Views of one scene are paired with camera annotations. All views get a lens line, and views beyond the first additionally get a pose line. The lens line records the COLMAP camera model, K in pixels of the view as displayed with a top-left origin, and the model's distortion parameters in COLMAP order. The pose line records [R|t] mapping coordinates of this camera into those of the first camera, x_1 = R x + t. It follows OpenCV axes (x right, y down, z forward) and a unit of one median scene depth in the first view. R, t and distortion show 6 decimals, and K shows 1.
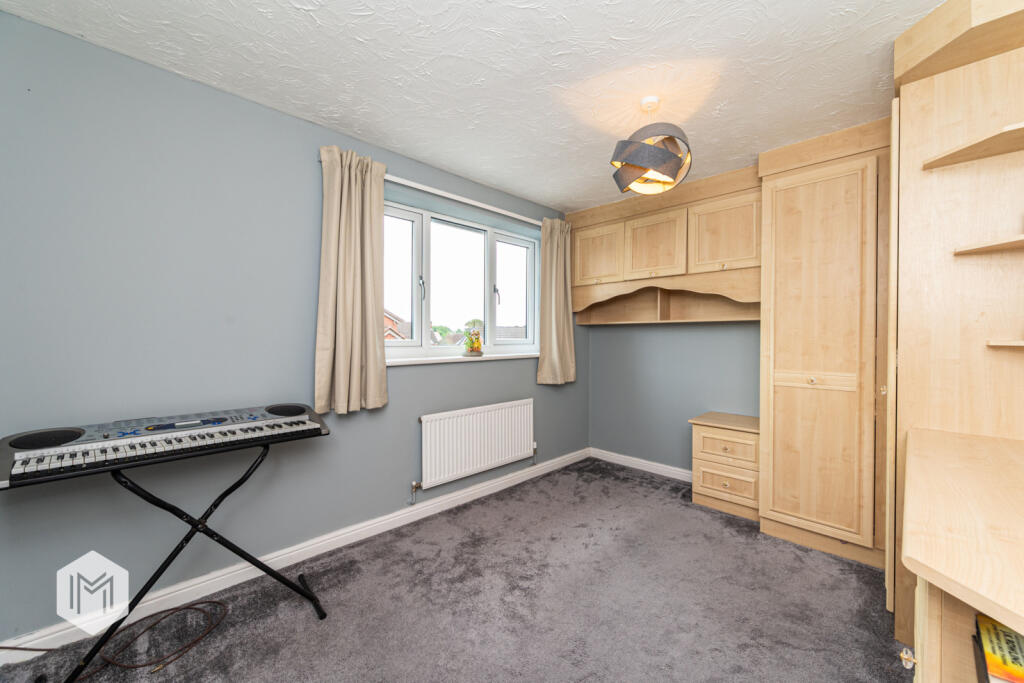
lens RADIAL K [[402.4, 0, 515.0], [0, 402.4, 340.9], [0, 0, 1]] dist [0.000046, 0.000310]
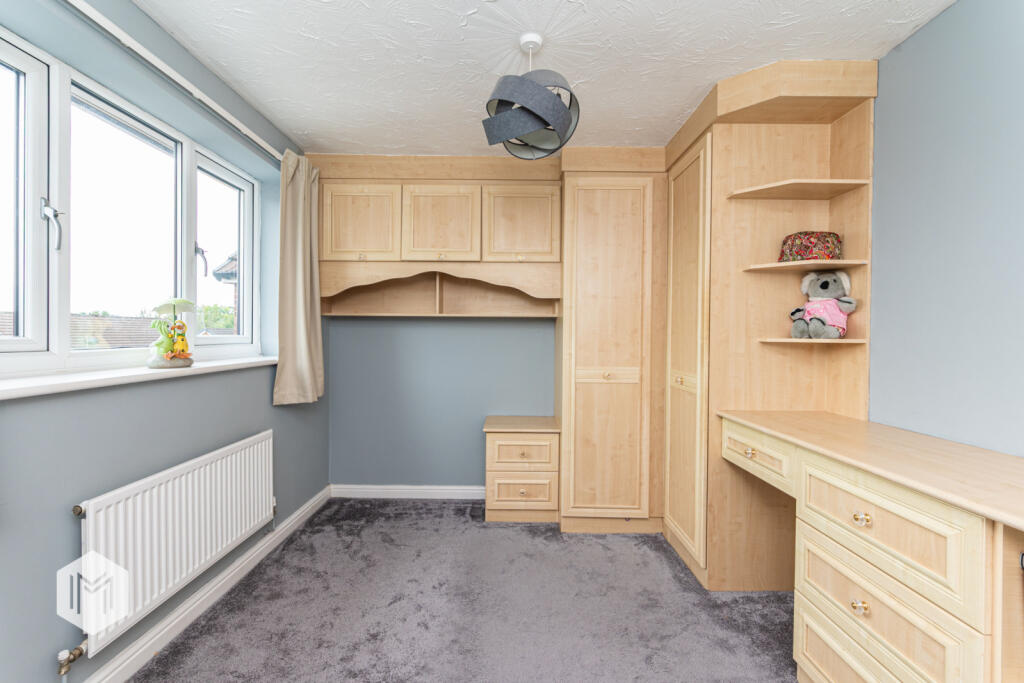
lens RADIAL K [[459.9, 0, 511.8], [0, 459.9, 340.7], [0, 0, 1]] dist [-0.001150, -0.001143]
pose [[0.706245, -0.005872, 0.707944, -0.231047], [0.000580, 0.999970, 0.007715, -0.002678], [-0.707968, -0.005038, 0.706227, 0.251781]]
